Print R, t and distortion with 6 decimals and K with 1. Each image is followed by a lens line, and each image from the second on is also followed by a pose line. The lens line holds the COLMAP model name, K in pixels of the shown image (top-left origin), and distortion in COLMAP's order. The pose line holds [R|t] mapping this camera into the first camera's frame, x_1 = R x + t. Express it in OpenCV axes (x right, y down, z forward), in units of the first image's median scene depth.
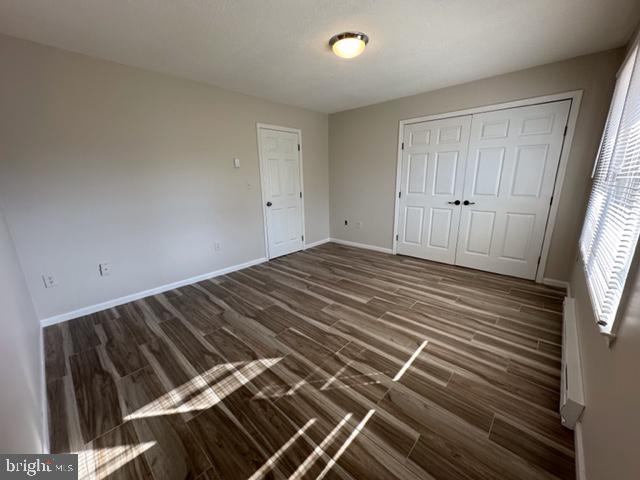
lens RADIAL K [[255.0, 0, 320.0], [0, 255.0, 240.0], [0, 0, 1]] dist [0.000652, 0.000209]
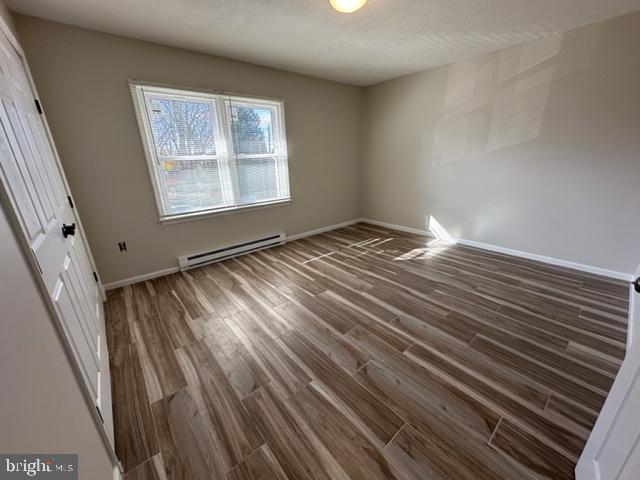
lens RADIAL K [[255.0, 0, 320.0], [0, 255.0, 240.0], [0, 0, 1]] dist [0.000652, 0.000209]
pose [[-0.991351, 0.007115, 0.131045, 0.088285], [0.076355, 0.843402, 0.531830, -0.468309], [-0.106739, 0.537236, -0.836651, 1.868766]]
